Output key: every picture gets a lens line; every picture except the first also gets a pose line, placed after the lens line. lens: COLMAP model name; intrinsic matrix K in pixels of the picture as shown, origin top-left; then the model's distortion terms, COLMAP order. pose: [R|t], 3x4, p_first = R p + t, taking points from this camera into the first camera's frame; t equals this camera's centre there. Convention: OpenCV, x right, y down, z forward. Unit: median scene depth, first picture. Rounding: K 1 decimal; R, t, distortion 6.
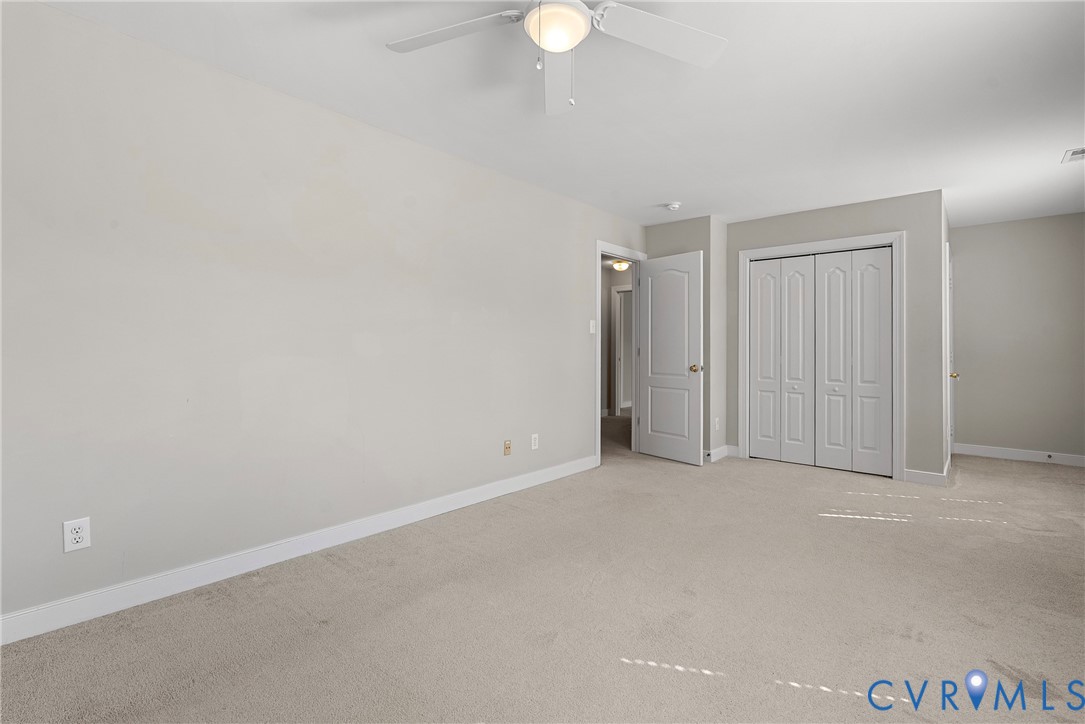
lens RADIAL K [[492.7, 0, 533.9], [0, 492.7, 348.1], [0, 0, 1]] dist [-0.007260, 0.002668]
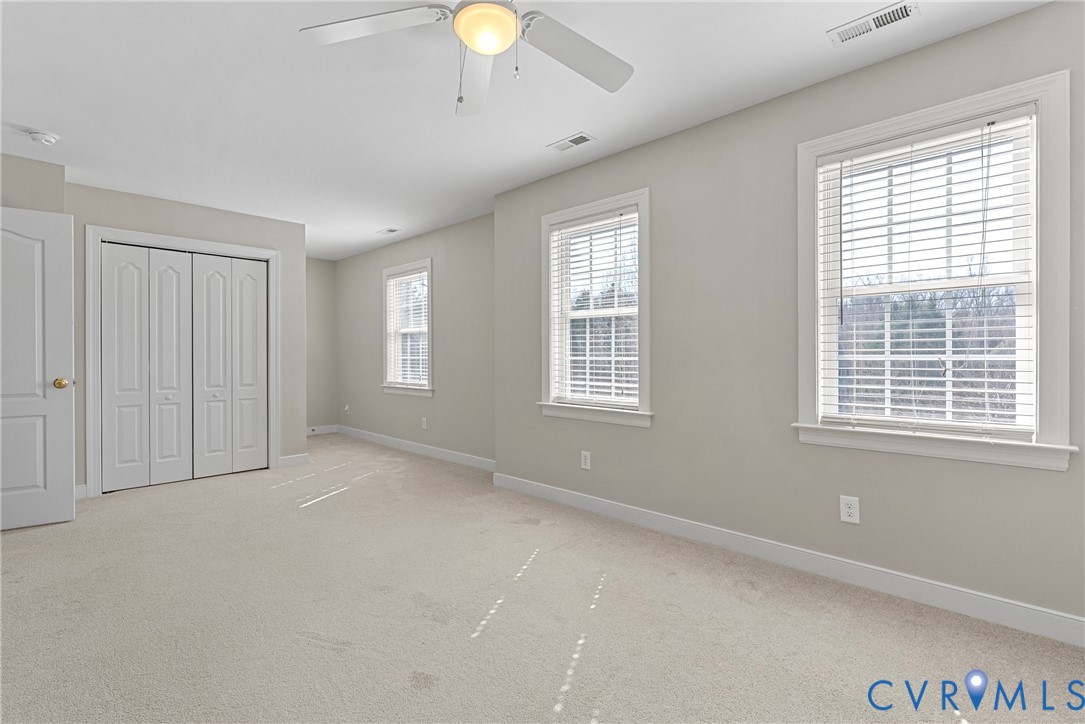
lens RADIAL K [[492.7, 0, 544.0], [0, 492.7, 366.4], [0, 0, 1]] dist [-0.007260, 0.002668]
pose [[0.045911, -0.030607, 0.998477, -0.331801], [0.002183, 0.999531, 0.030539, -0.002010], [-0.998943, 0.000777, 0.045956, 0.291681]]
